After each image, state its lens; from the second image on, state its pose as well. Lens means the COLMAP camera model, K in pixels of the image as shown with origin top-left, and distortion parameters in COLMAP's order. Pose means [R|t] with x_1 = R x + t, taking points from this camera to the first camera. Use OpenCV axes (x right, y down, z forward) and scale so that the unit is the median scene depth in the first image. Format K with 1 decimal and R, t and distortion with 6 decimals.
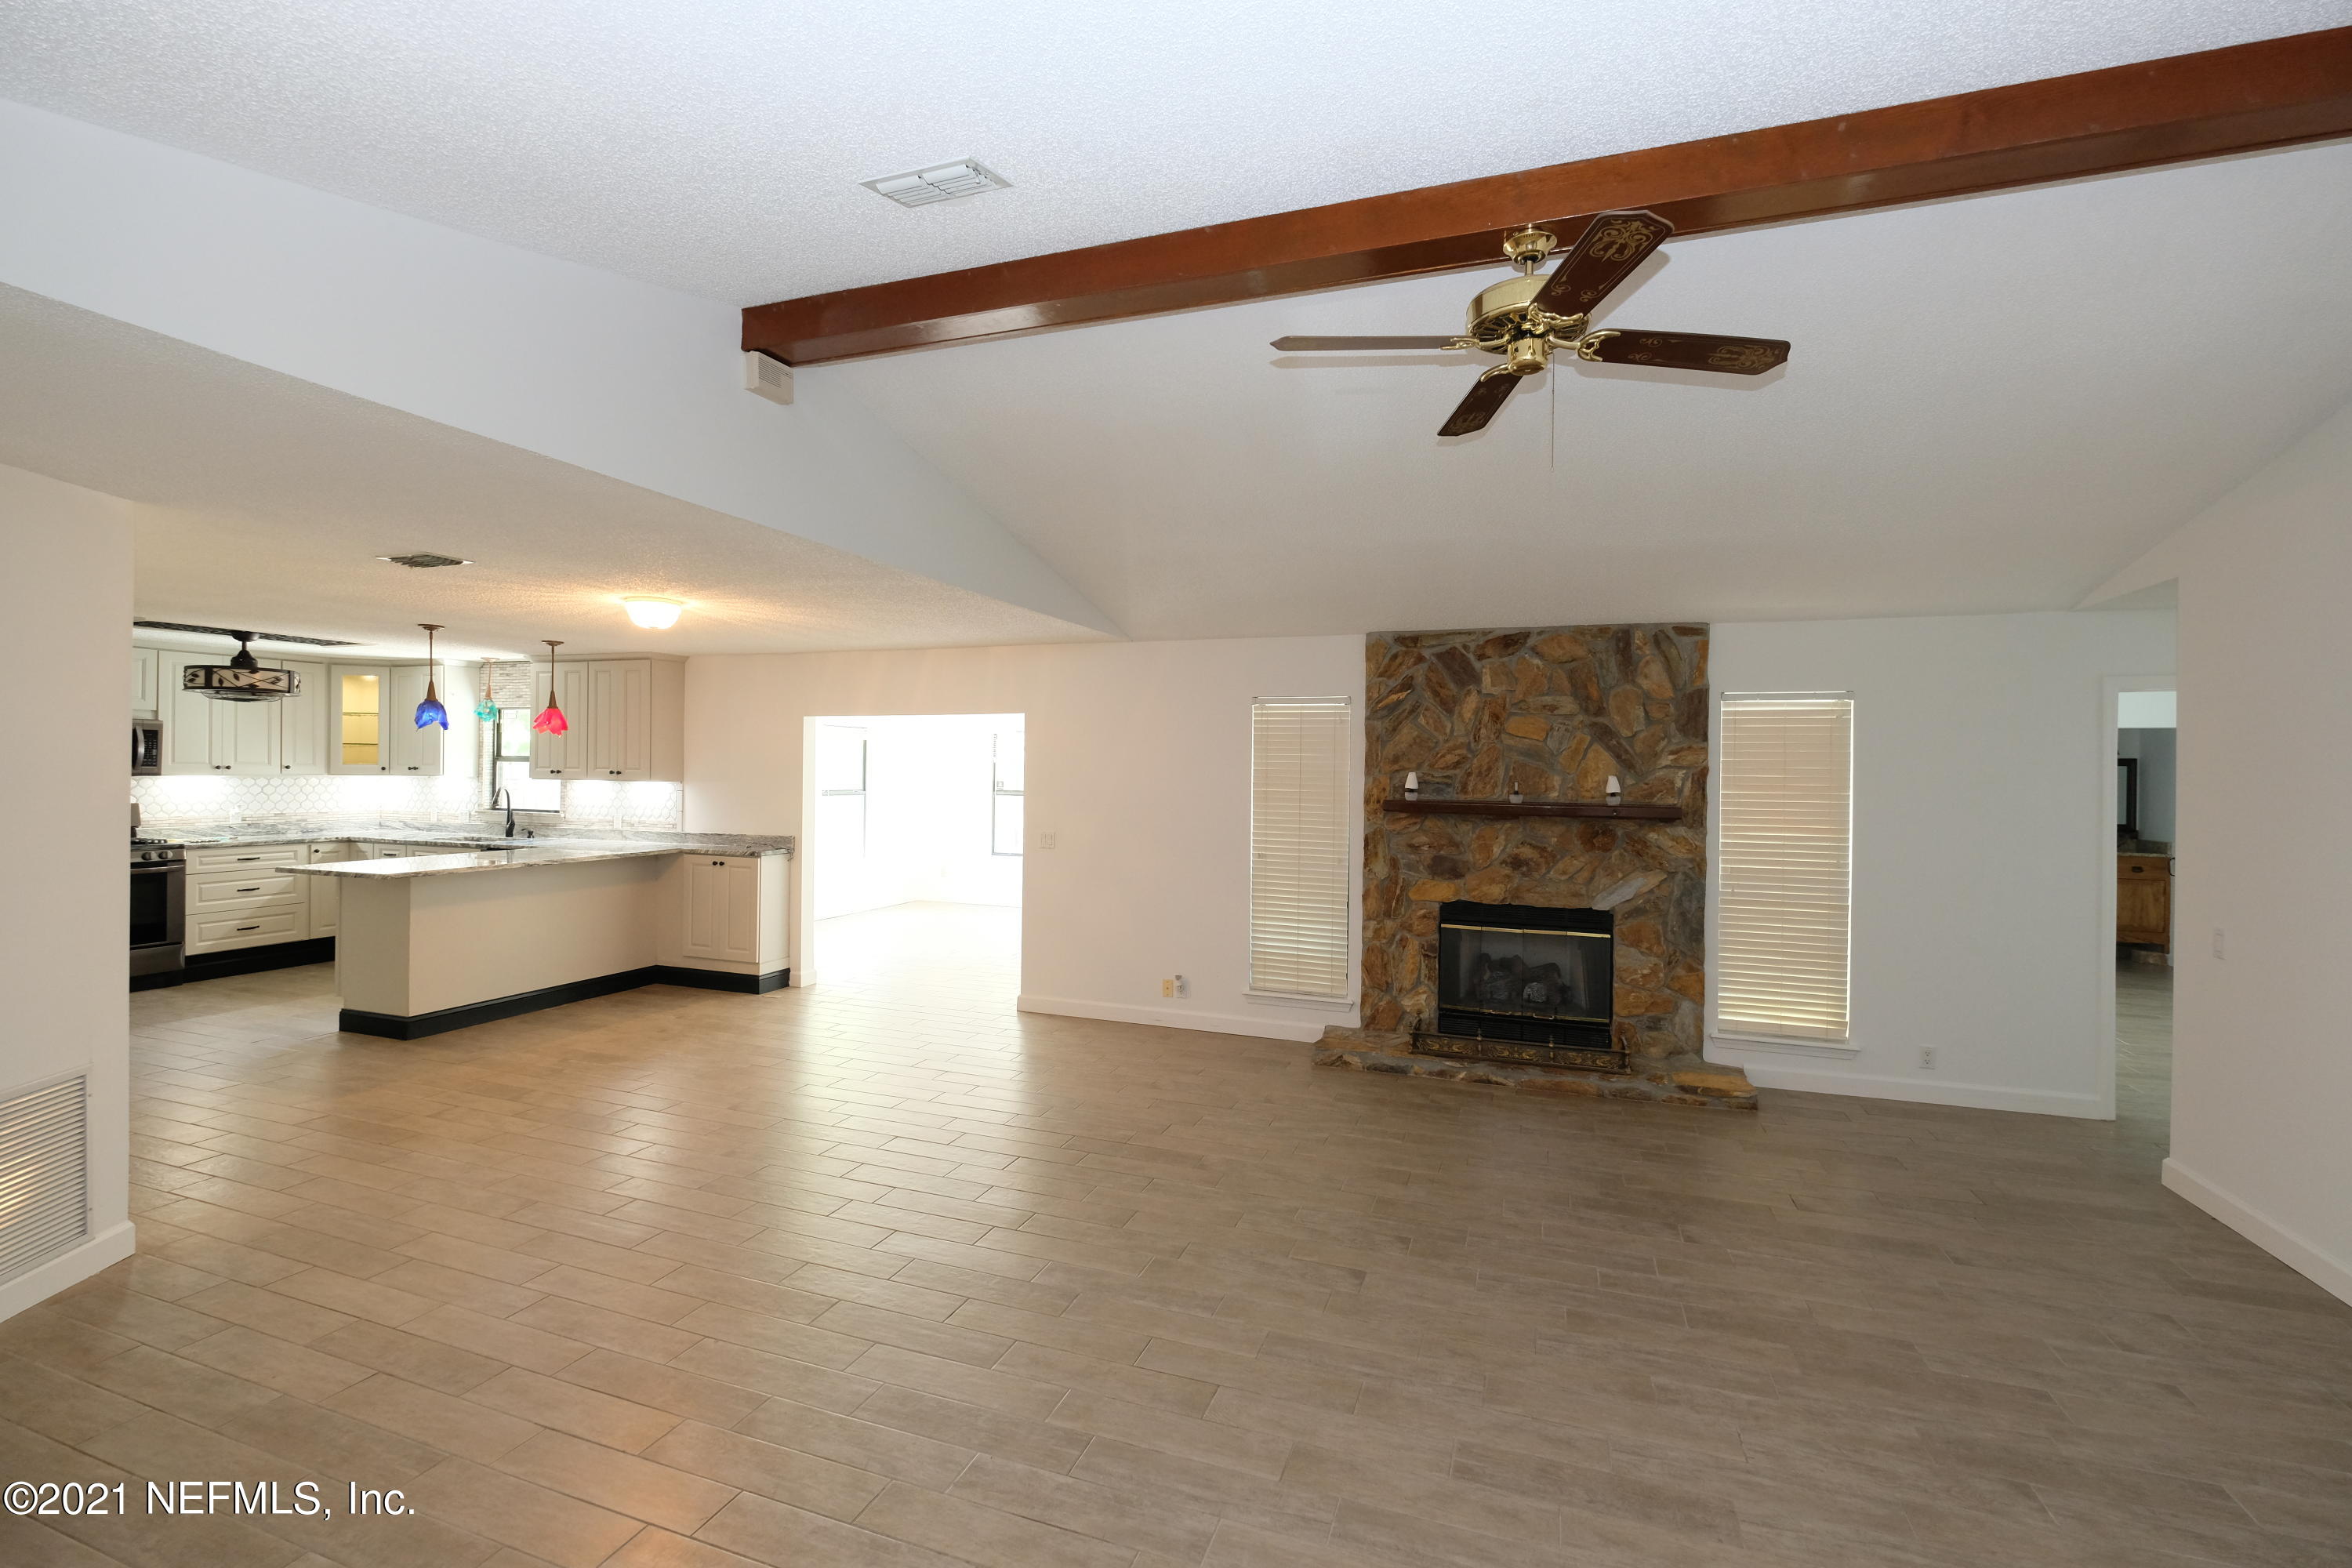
lens RADIAL K [[1023.1, 0, 1179.4], [0, 1023.1, 773.6], [0, 0, 1]] dist [-0.004983, 0.001149]
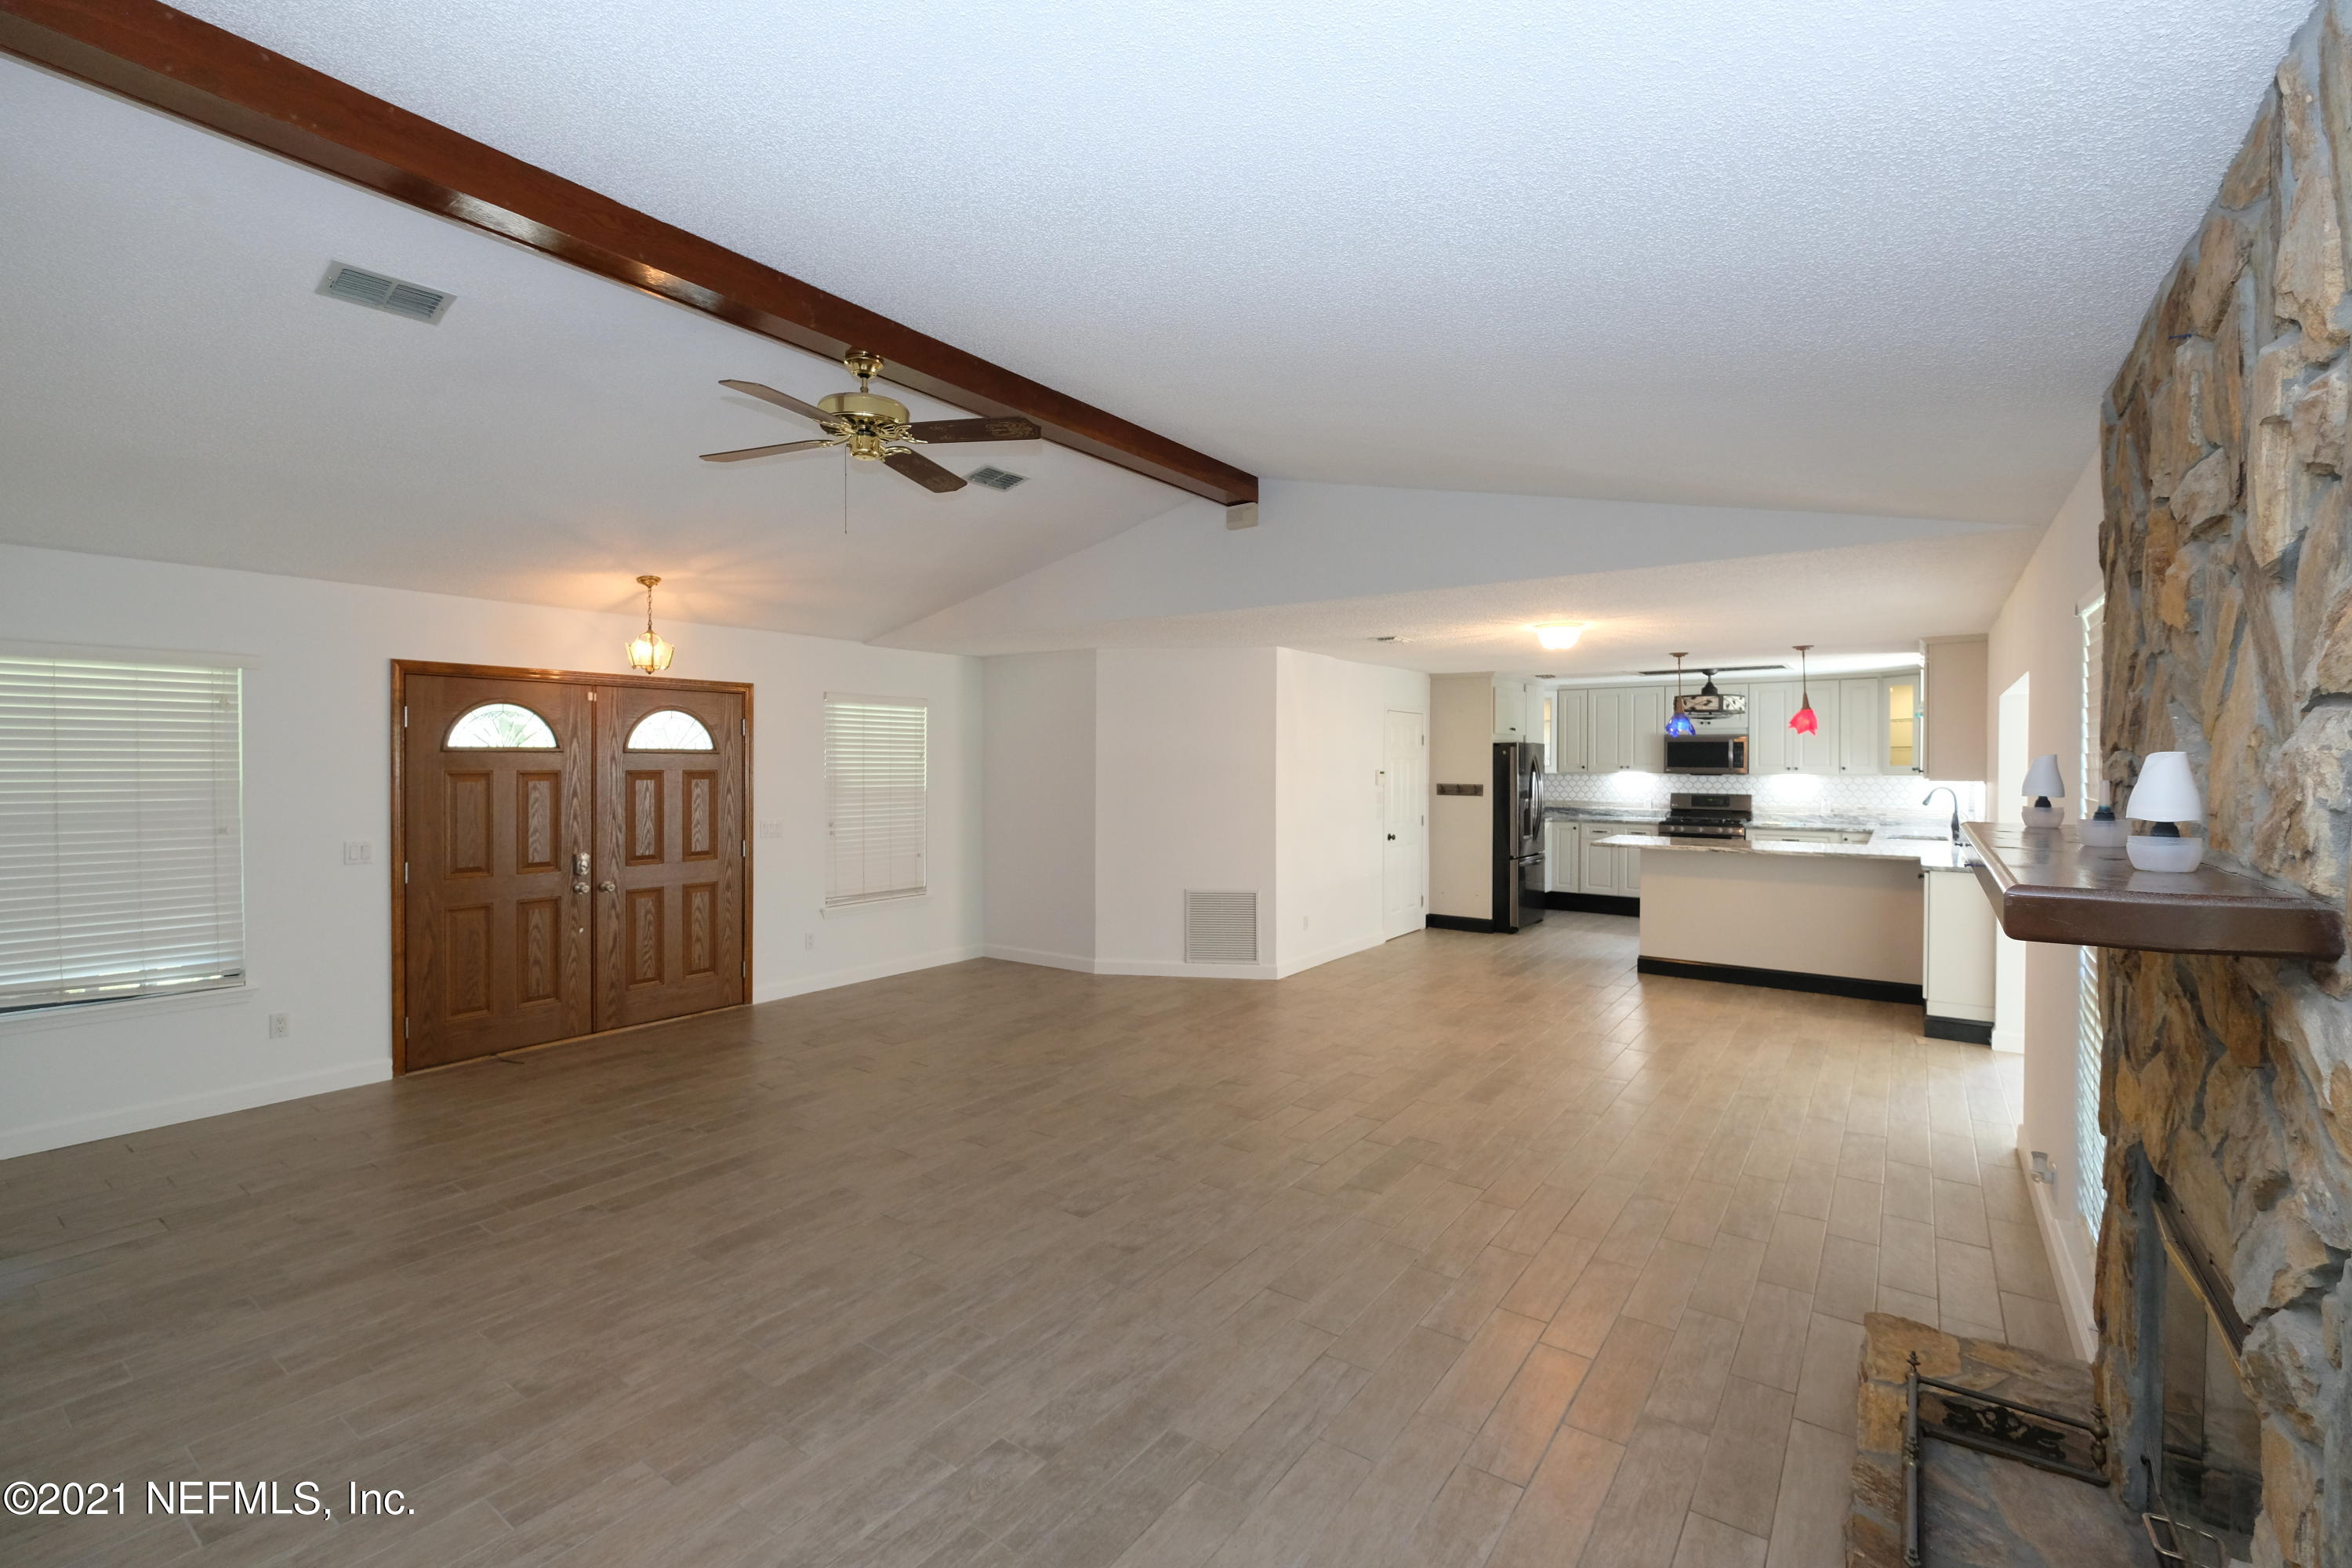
lens RADIAL K [[1023.1, 0, 1180.1], [0, 1023.1, 775.5], [0, 0, 1]] dist [-0.004983, 0.001149]
pose [[-0.273429, 0.000893, -0.961892, 1.073482], [-0.009759, 0.999946, 0.003702, 0.011609], [0.961843, 0.010399, -0.273405, 1.245605]]
